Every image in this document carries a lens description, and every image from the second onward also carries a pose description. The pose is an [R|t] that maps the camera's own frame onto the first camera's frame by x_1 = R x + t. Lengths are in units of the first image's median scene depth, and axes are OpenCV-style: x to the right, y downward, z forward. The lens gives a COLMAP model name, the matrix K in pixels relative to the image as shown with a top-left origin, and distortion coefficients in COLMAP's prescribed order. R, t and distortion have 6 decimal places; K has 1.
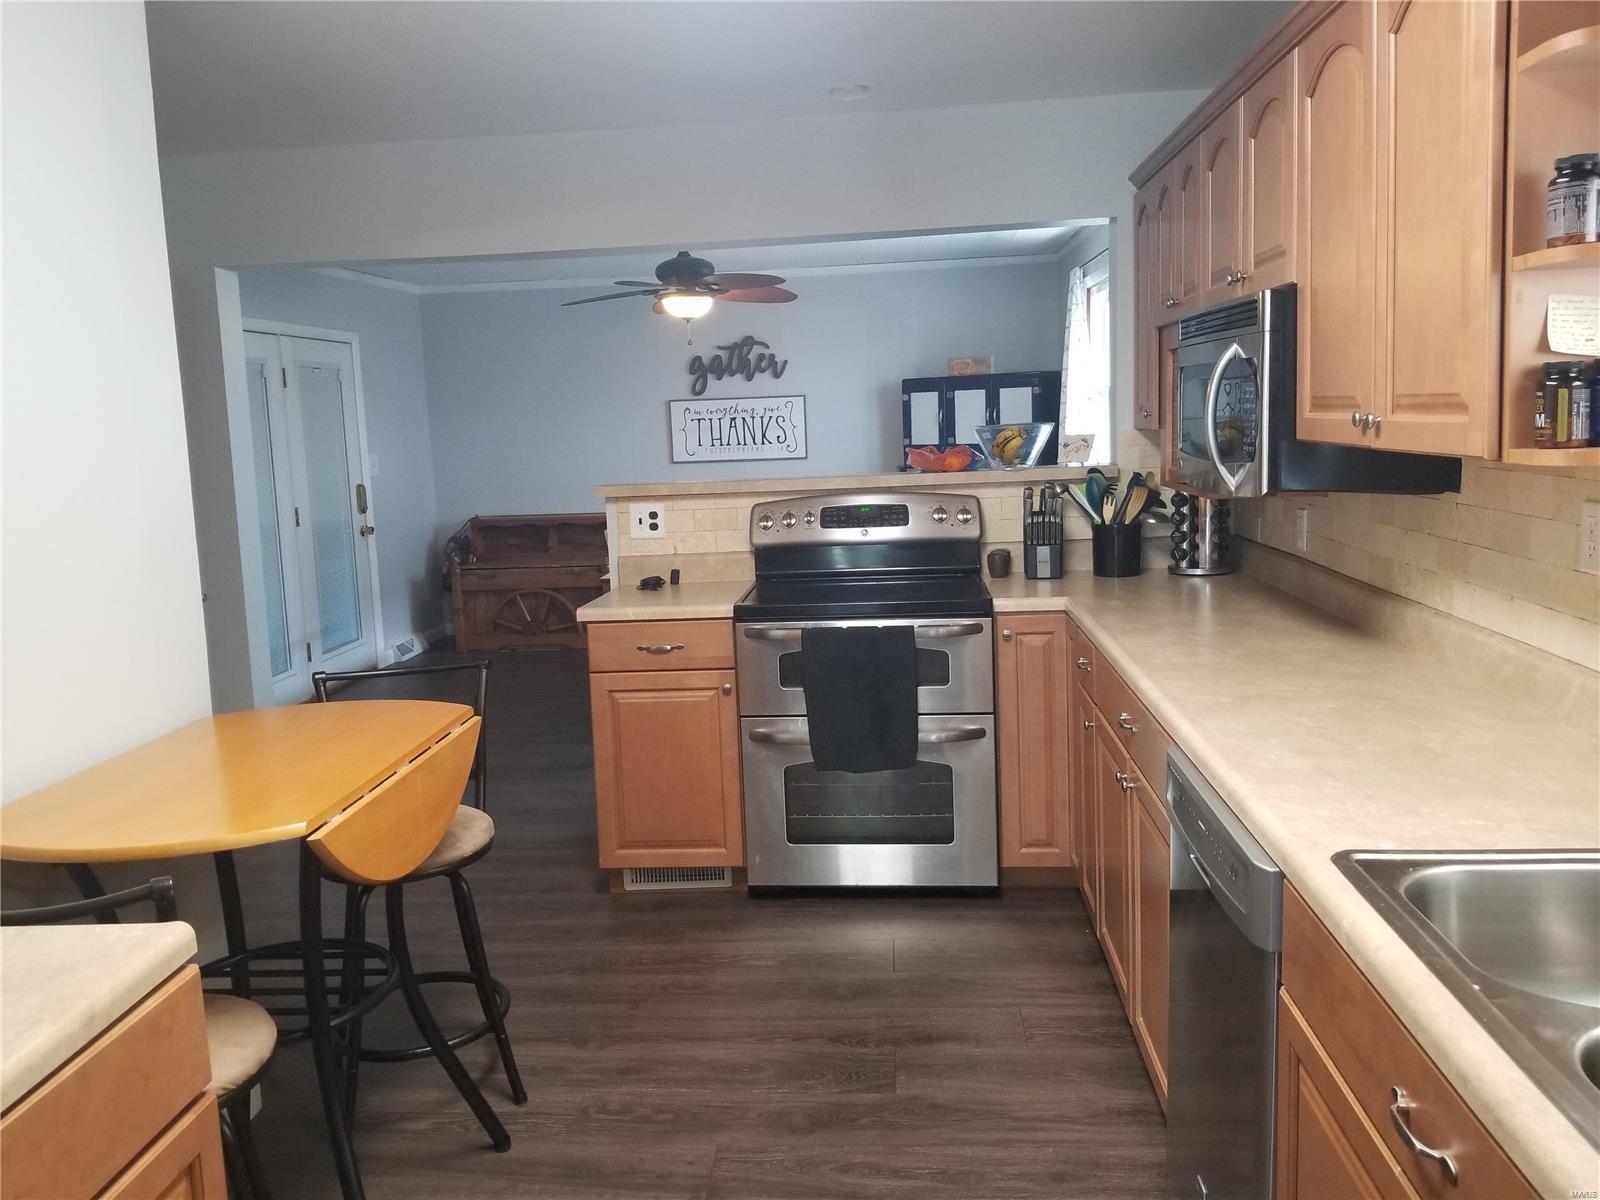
lens RADIAL K [[1289.0, 0, 789.7], [0, 1289.0, 563.9], [0, 0, 1]] dist [0.102252, -0.108677]
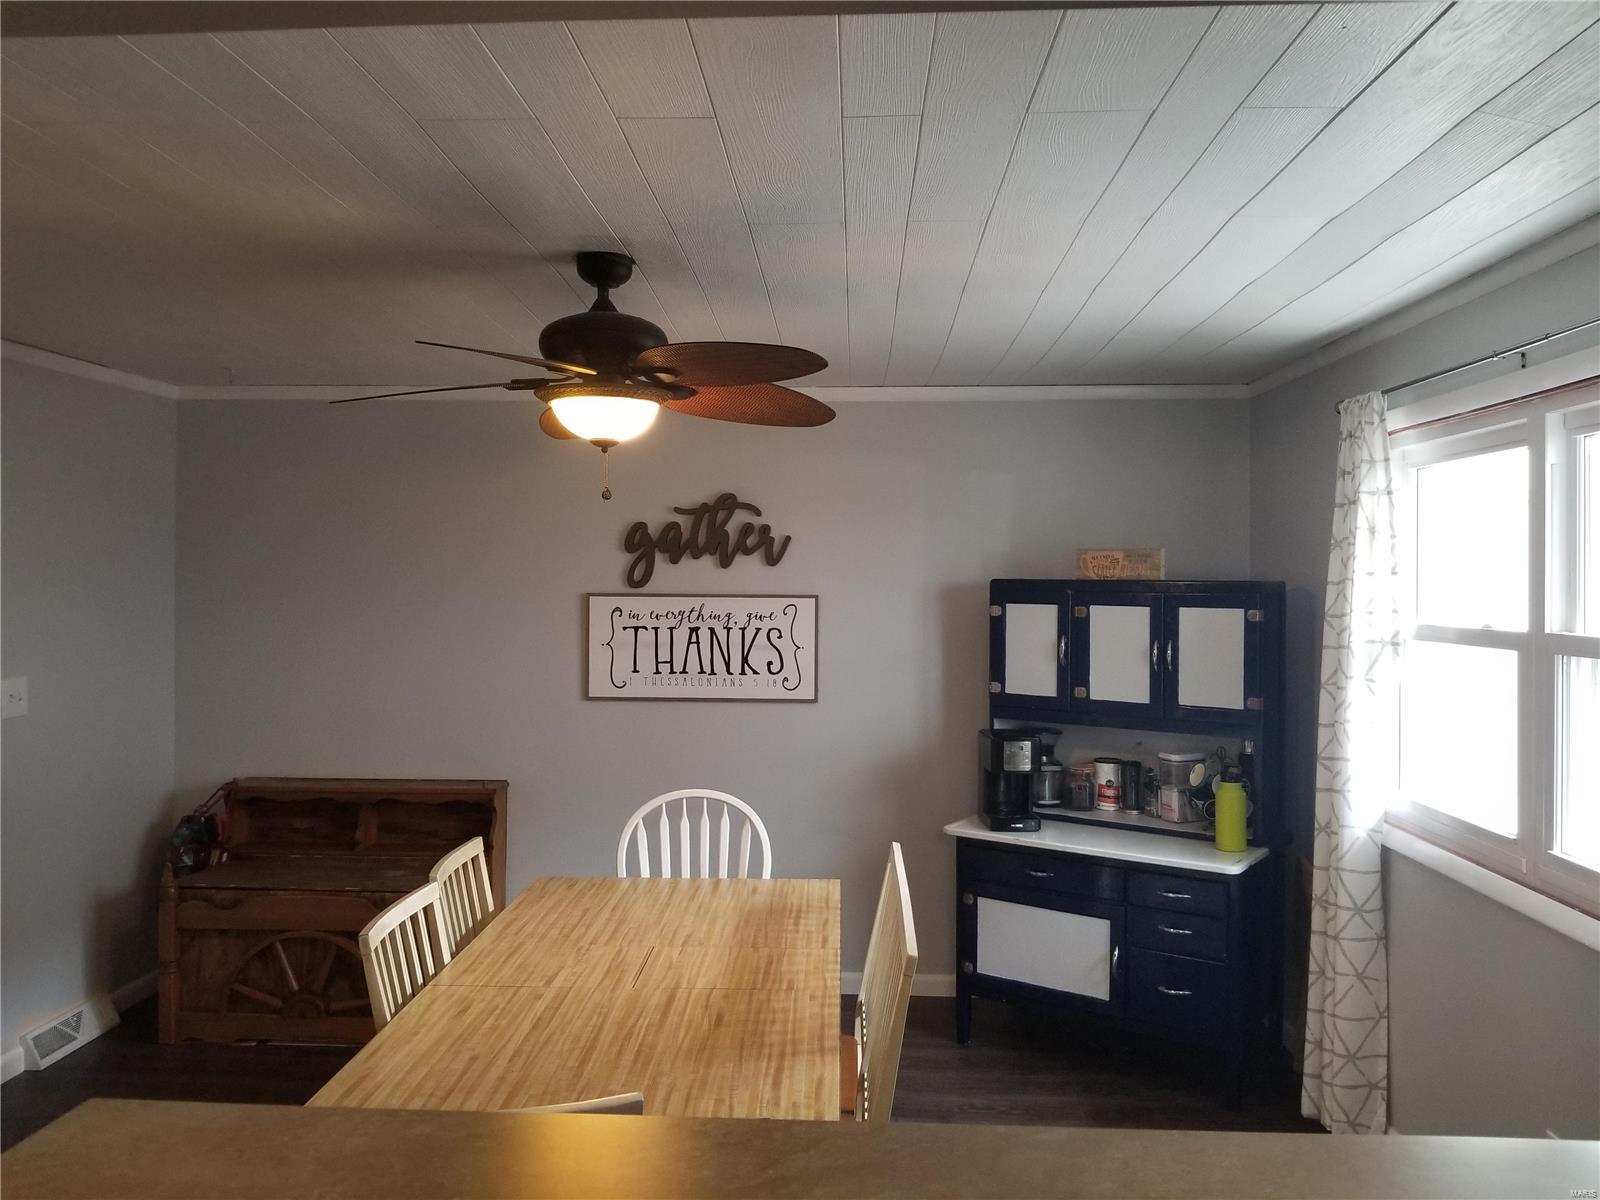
lens RADIAL K [[1289.0, 0, 797.7], [0, 1289.0, 585.6], [0, 0, 1]] dist [0.102252, -0.108677]
pose [[0.998389, 0.046012, 0.033201, -0.017202], [-0.041999, 0.992728, -0.112815, -0.068200], [-0.038150, 0.111239, 0.993061, 0.412512]]
